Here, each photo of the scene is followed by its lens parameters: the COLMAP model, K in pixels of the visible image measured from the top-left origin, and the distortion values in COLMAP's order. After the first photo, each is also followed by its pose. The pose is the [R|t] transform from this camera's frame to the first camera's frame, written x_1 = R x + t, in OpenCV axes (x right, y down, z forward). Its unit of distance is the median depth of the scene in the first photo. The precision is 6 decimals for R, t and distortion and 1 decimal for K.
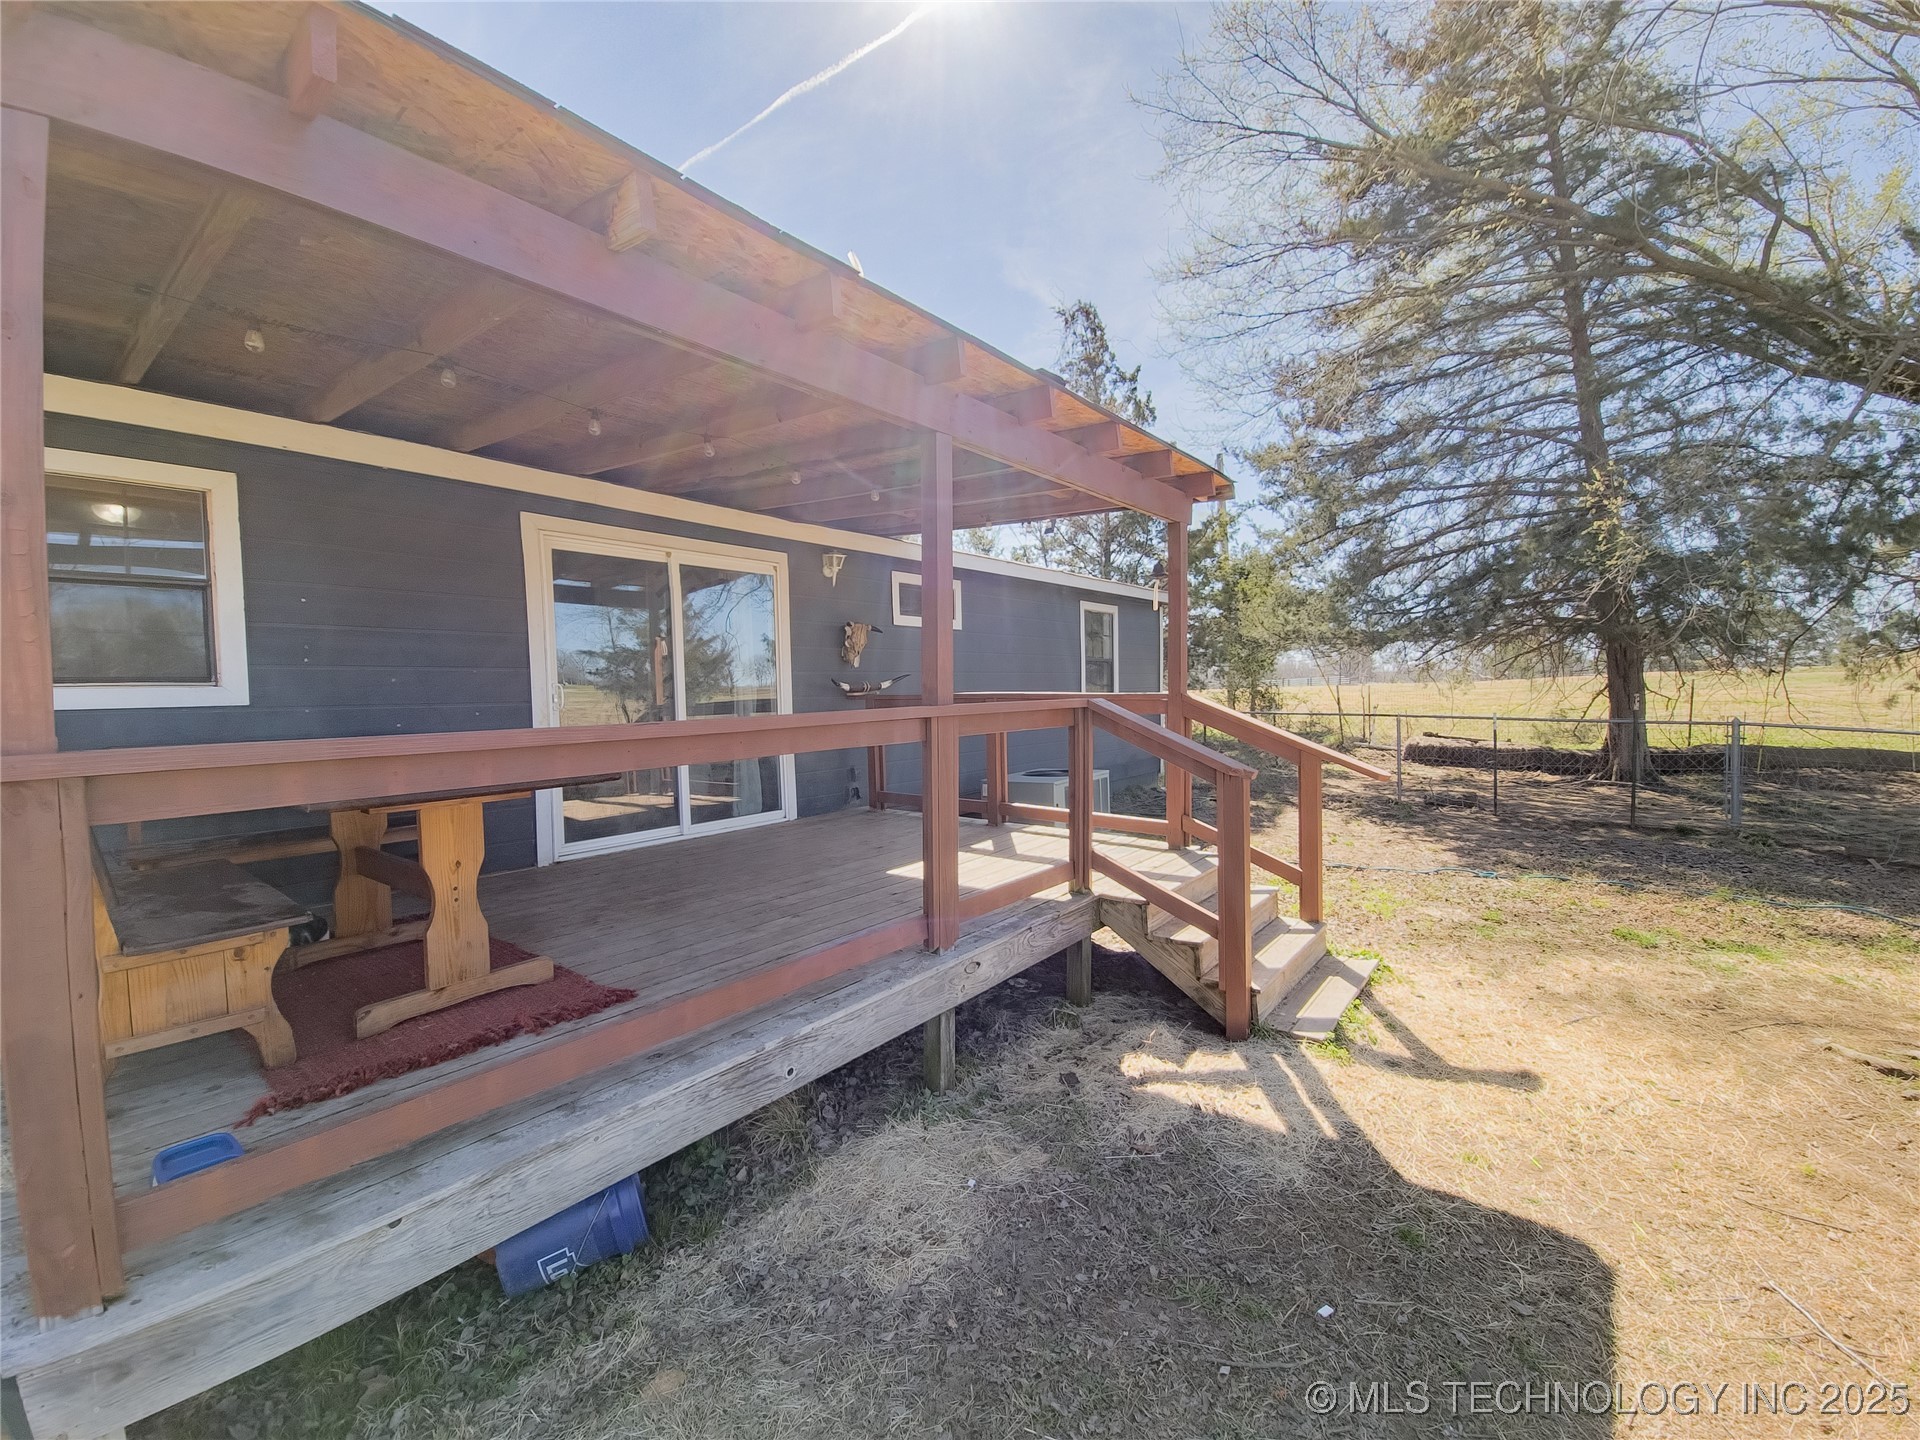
lens RADIAL K [[791.2, 0, 960.0], [0, 791.2, 720.0], [0, 0, 1]] dist [0.003510, -0.003798]
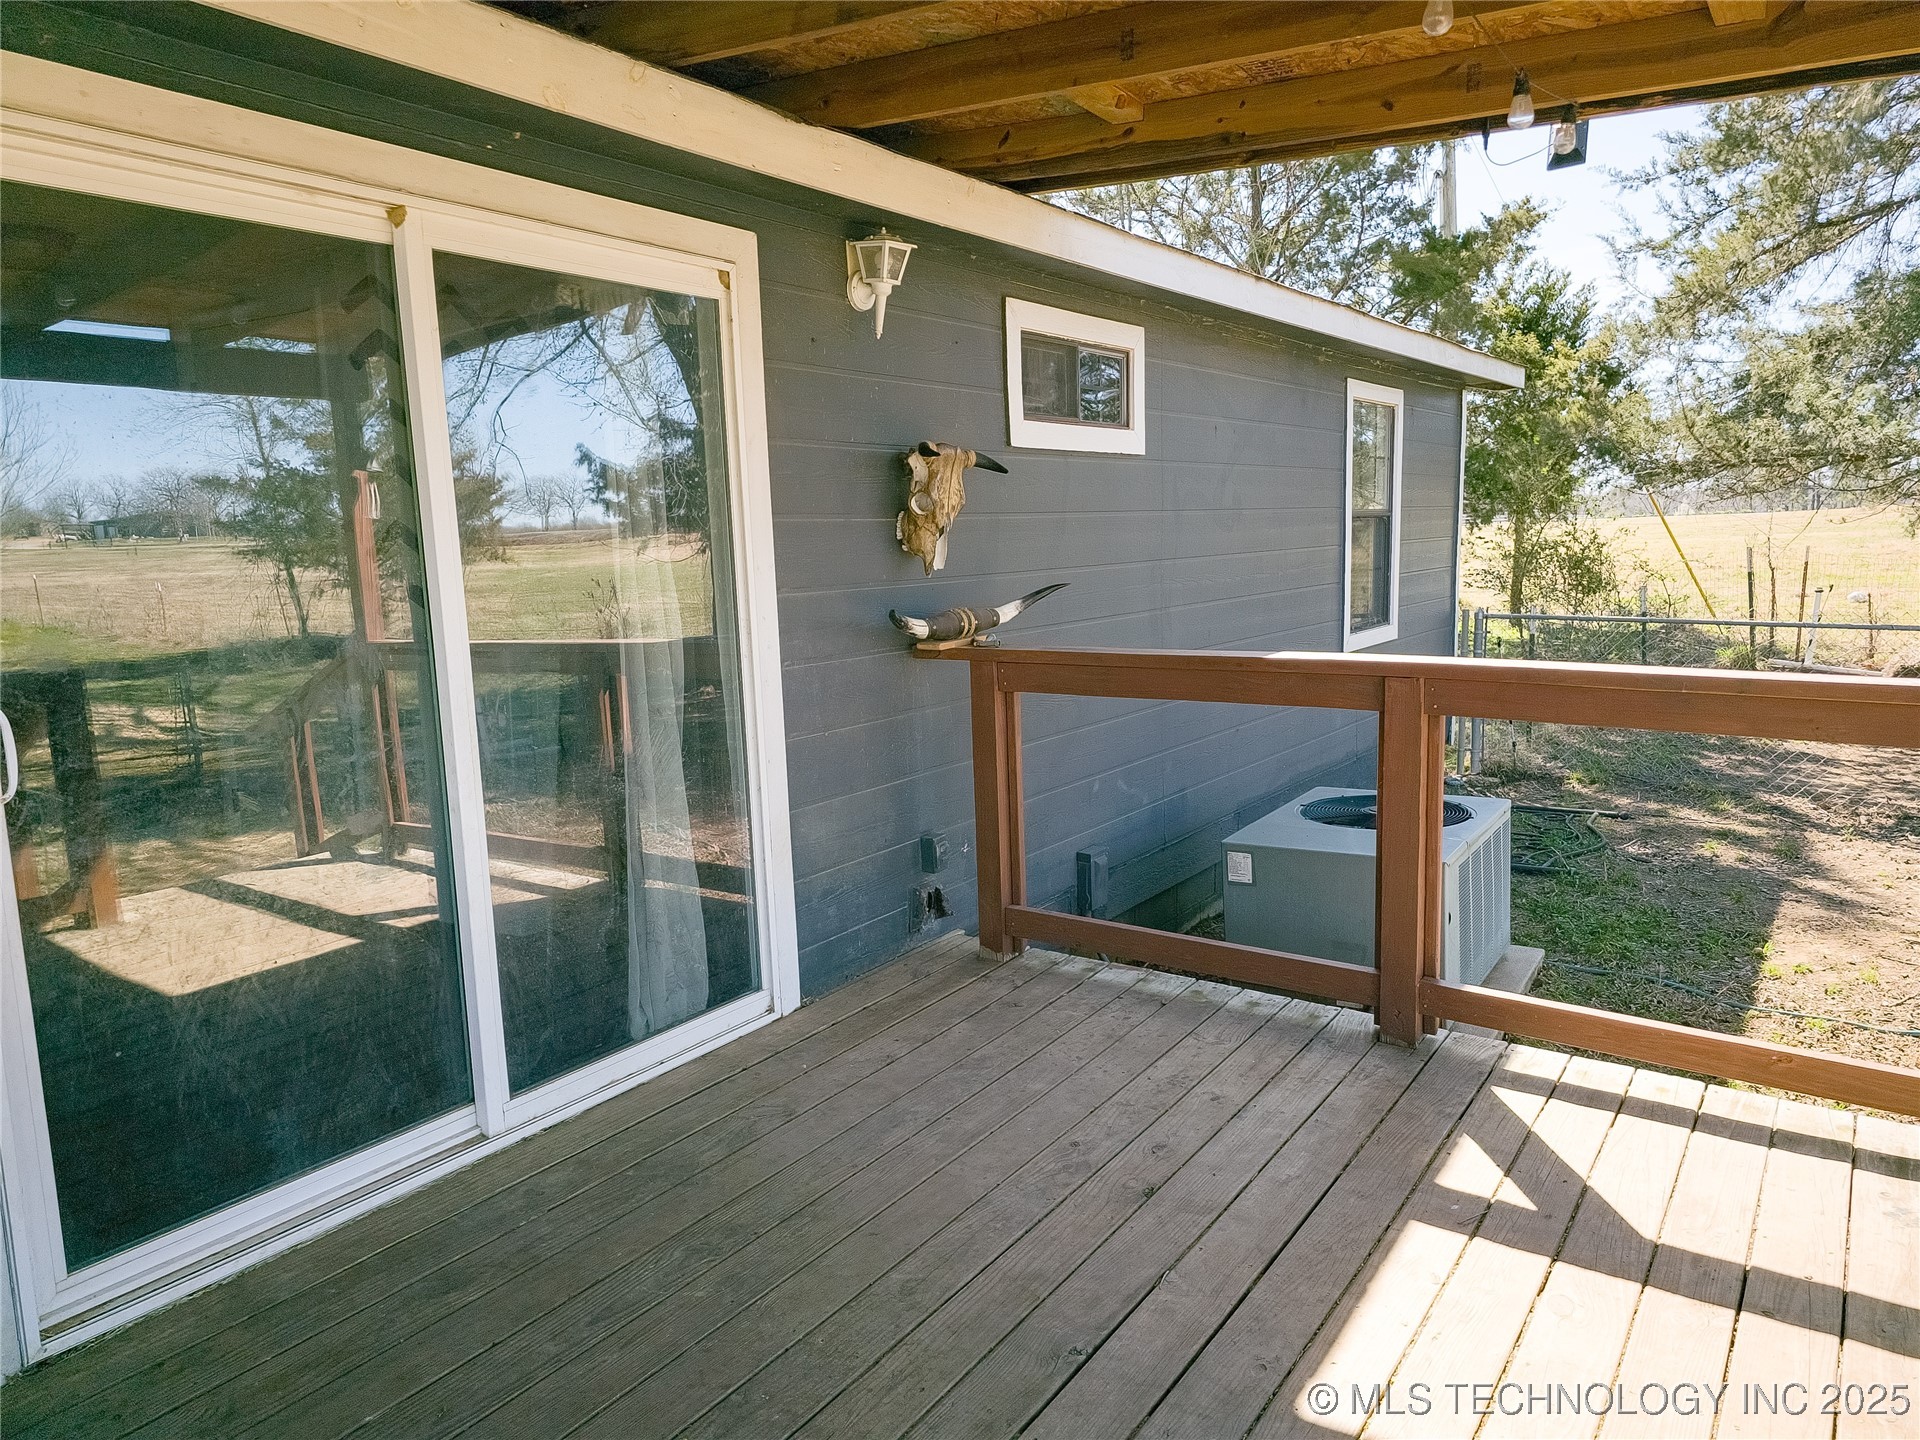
lens RADIAL K [[1291.8, 0, 960.0], [0, 1291.8, 720.0], [0, 0, 1]] dist [0.068238, -0.057958]
pose [[0.997829, -0.017444, 0.063509, -0.157767], [0.010739, 0.994476, 0.104416, -0.058807], [-0.064980, -0.103507, 0.992504, 0.397554]]
